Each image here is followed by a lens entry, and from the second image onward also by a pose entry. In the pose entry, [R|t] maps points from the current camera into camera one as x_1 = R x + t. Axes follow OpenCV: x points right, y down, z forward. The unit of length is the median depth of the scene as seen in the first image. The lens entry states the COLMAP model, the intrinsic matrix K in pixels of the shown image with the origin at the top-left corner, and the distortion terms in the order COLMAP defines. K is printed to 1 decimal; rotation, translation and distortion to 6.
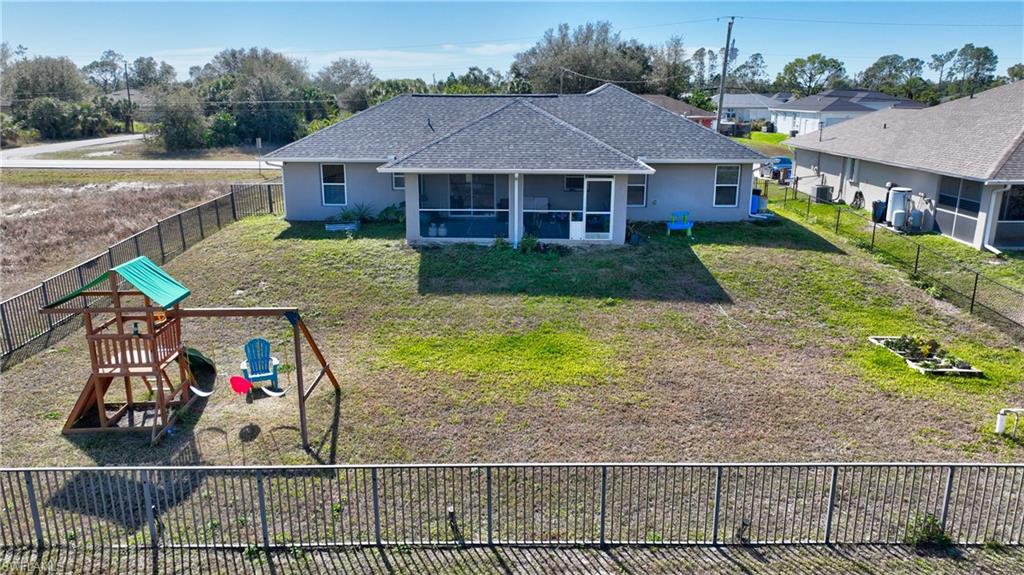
lens RADIAL K [[720.7, 0, 513.3], [0, 720.7, 286.3], [0, 0, 1]] dist [0.008045, 0.008567]
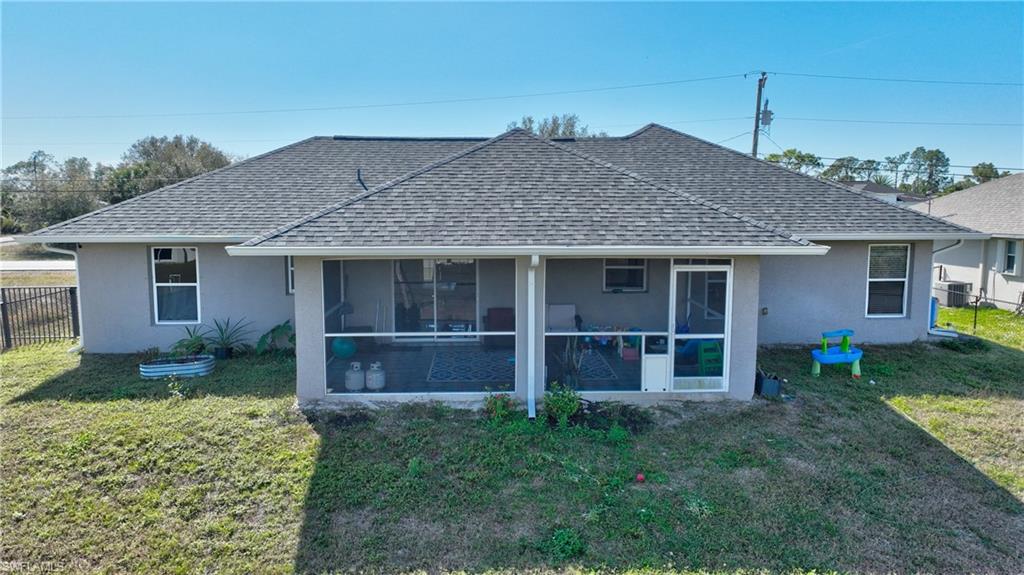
lens RADIAL K [[720.7, 0, 514.2], [0, 720.7, 286.6], [0, 0, 1]] dist [0.008045, 0.008567]
pose [[0.998057, -0.009886, 0.061524, -0.034963], [0.018503, 0.989821, -0.141108, -0.066496], [-0.059503, 0.141972, 0.988081, 0.507060]]
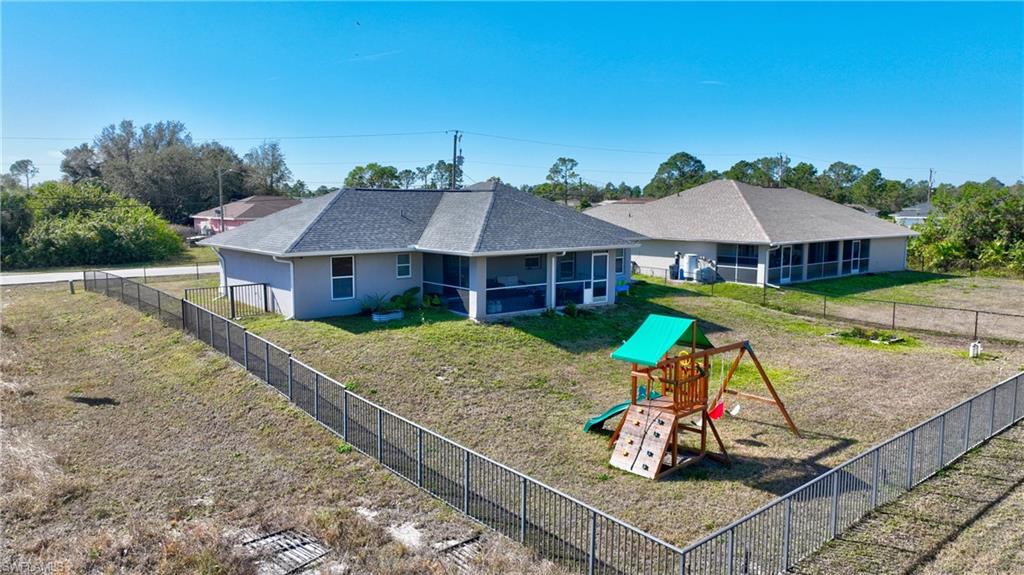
lens RADIAL K [[720.7, 0, 512.7], [0, 720.7, 286.8], [0, 0, 1]] dist [0.008045, 0.008567]
pose [[0.761851, -0.075514, 0.643335, -0.775941], [0.164502, 0.983176, -0.079403, -0.016585], [-0.626515, 0.166323, 0.761456, 0.140772]]
